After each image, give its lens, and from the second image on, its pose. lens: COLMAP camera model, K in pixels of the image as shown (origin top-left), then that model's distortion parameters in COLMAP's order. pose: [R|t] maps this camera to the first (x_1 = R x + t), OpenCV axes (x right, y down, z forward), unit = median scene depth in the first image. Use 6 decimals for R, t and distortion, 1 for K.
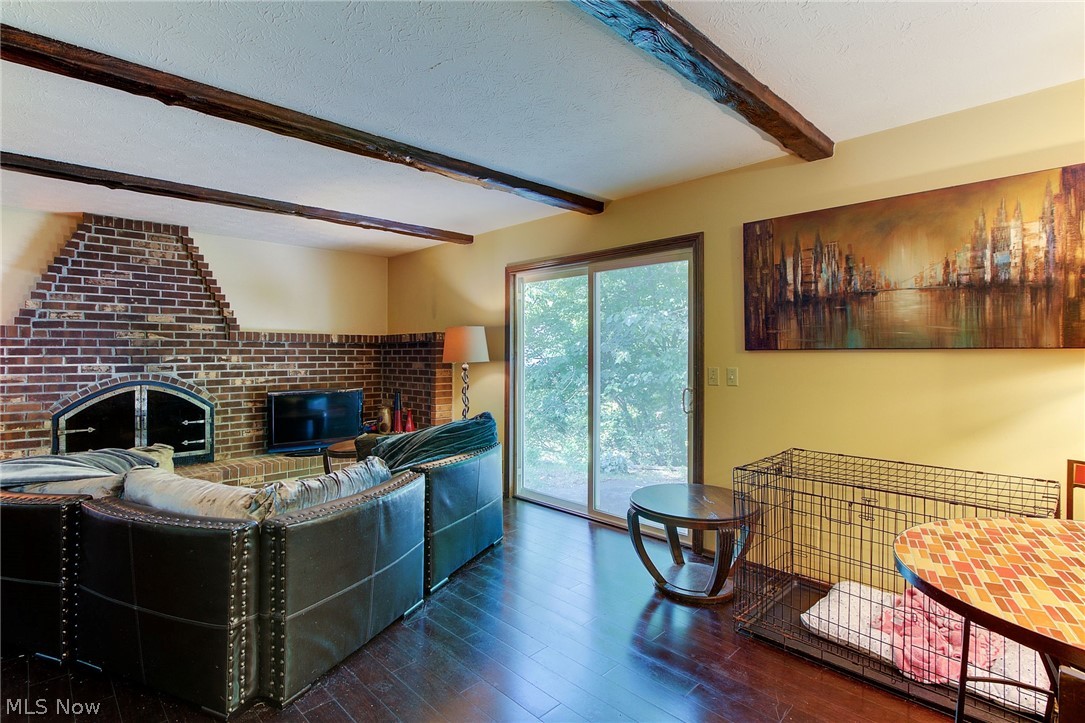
lens RADIAL K [[525.3, 0, 512.2], [0, 525.3, 356.8], [0, 0, 1]] dist [-0.001452, 0.000483]
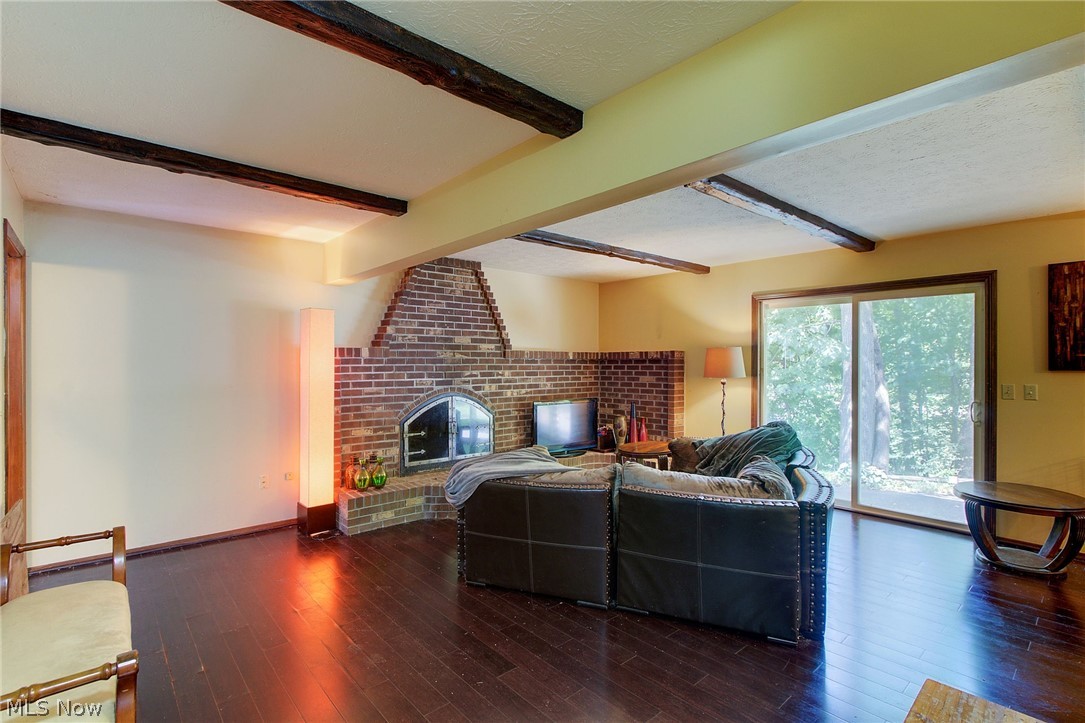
lens RADIAL K [[504.0, 0, 535.2], [0, 504.0, 367.7], [0, 0, 1]] dist [-0.001071, 0.000466]
pose [[0.999278, 0.000967, -0.037982, -0.452534], [-0.000881, 0.999997, 0.002292, -0.012947], [0.037984, -0.002257, 0.999276, -0.128585]]
